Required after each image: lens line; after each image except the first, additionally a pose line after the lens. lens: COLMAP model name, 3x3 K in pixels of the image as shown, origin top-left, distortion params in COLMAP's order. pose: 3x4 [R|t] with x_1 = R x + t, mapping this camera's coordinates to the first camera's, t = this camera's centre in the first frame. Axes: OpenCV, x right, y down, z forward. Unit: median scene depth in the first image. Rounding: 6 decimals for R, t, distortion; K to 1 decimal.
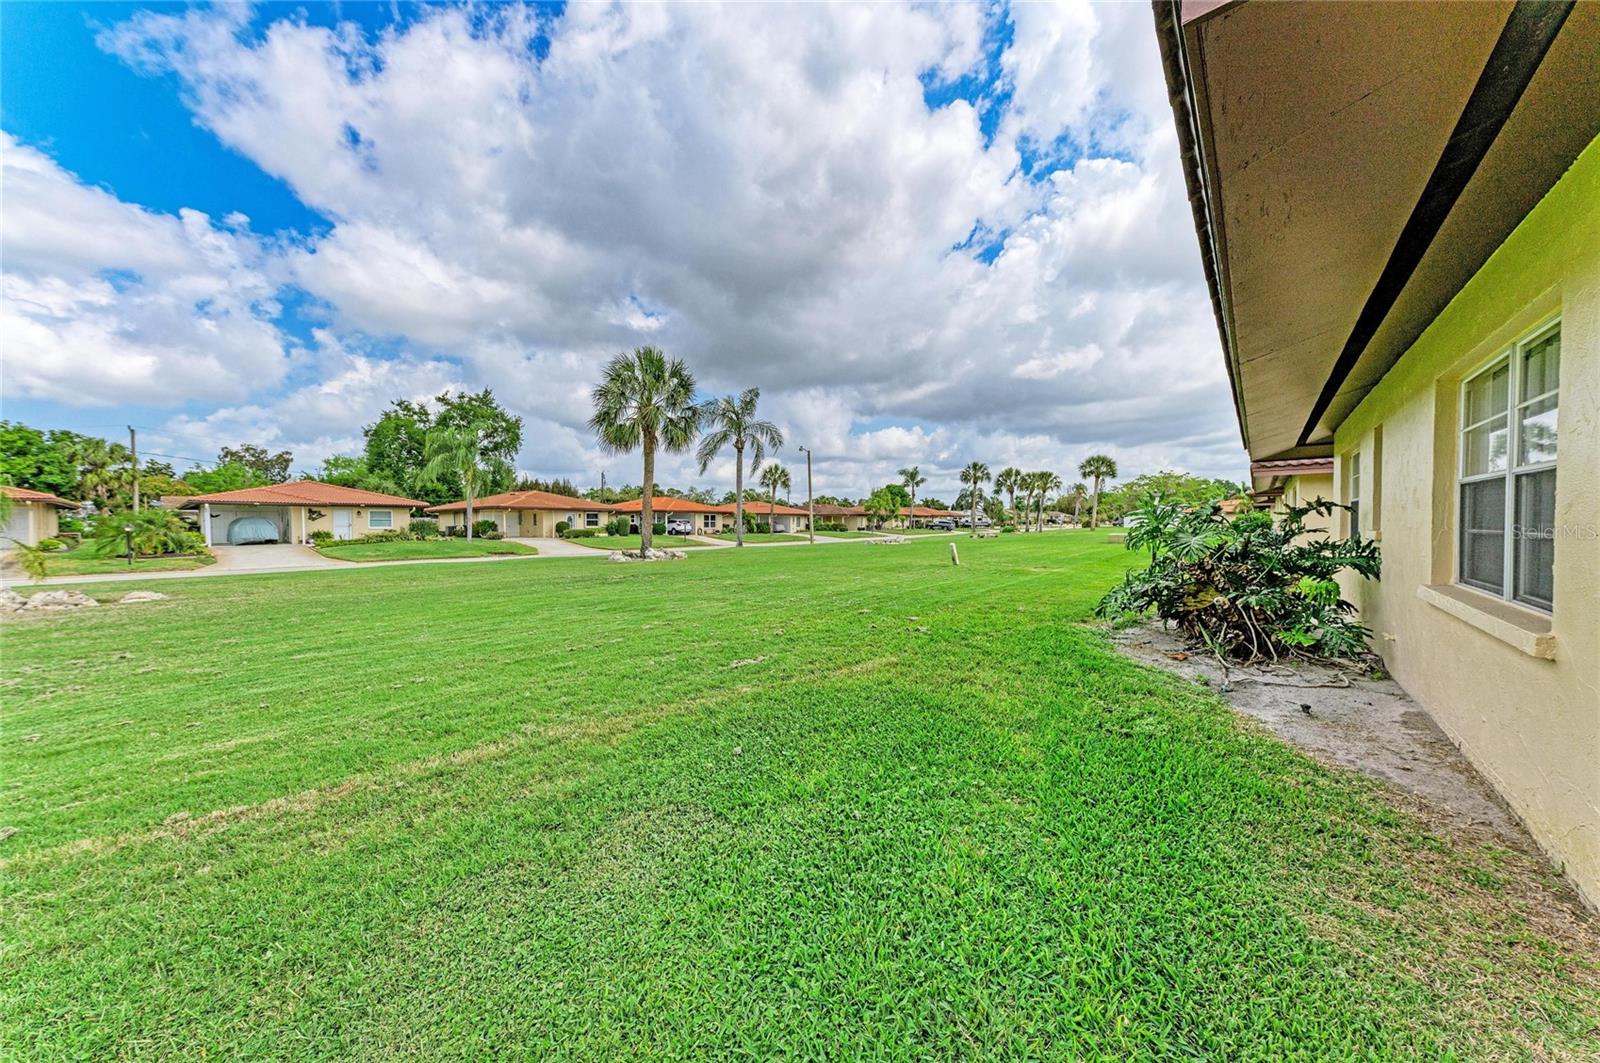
lens RADIAL K [[542.9, 0, 806.3], [0, 542.9, 530.1], [0, 0, 1]] dist [0.009079, 0.000207]
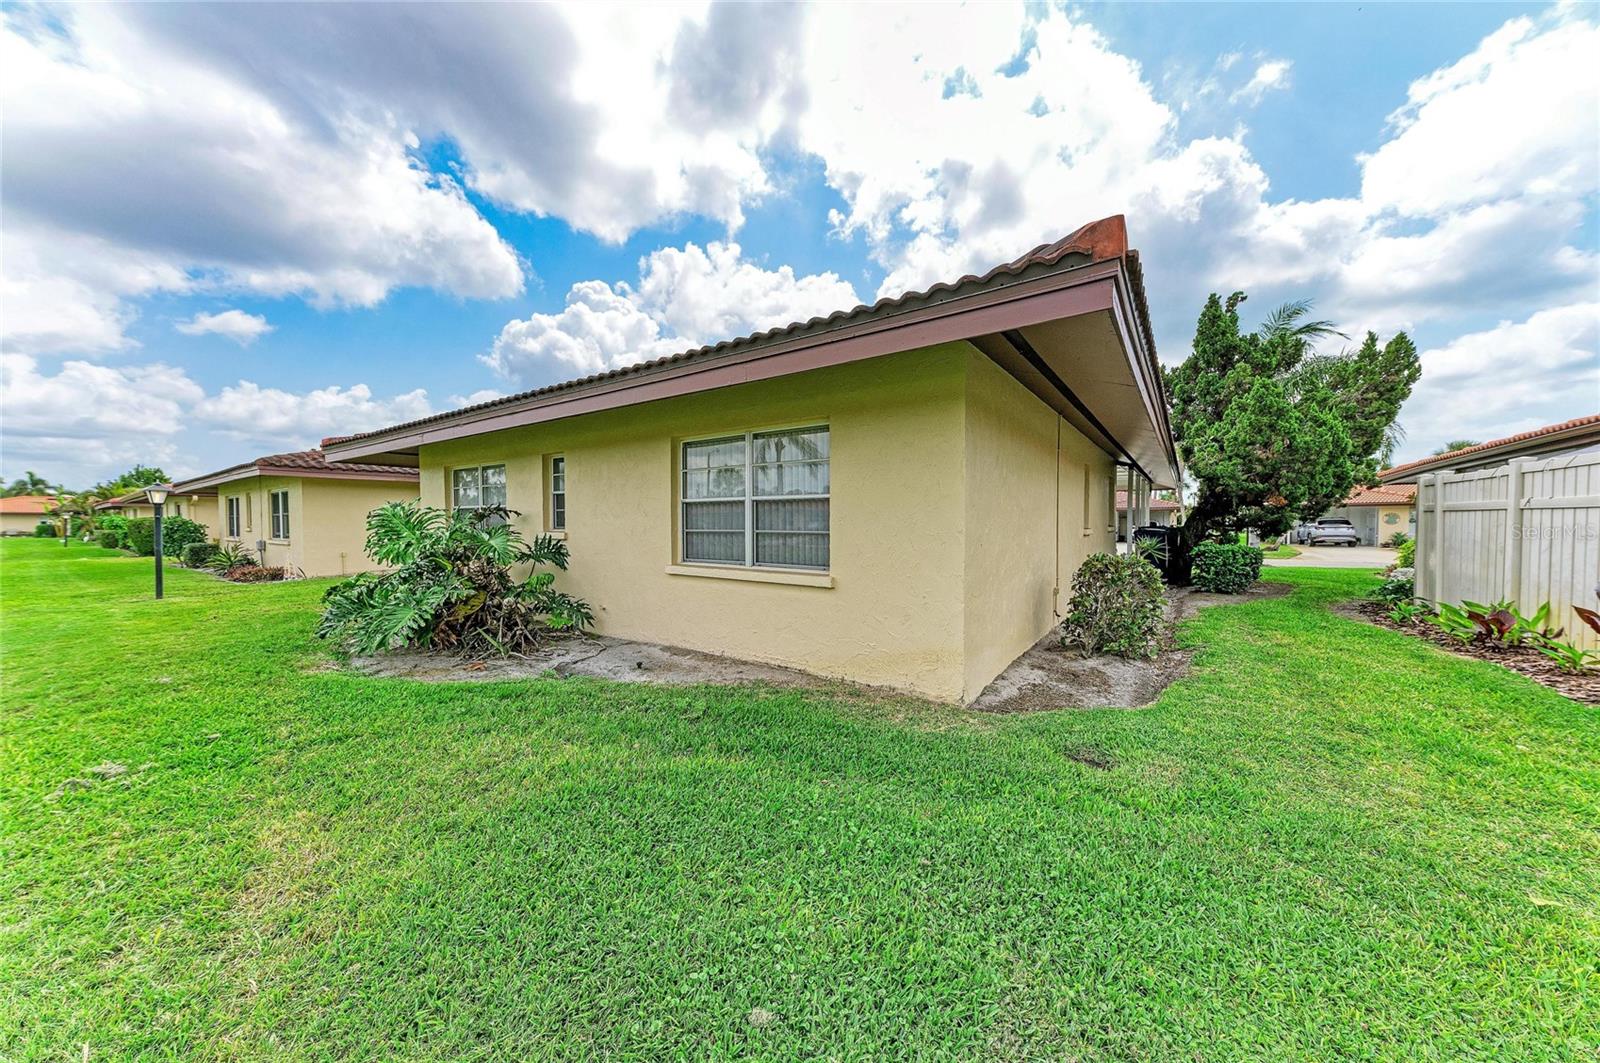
lens RADIAL K [[542.9, 0, 805.4], [0, 542.9, 530.7], [0, 0, 1]] dist [0.009079, 0.000207]
pose [[-0.076467, -0.019543, 0.996881, -0.538409], [0.012672, 0.999708, 0.020571, -0.032000], [-0.996992, 0.014206, -0.076197, 0.834264]]
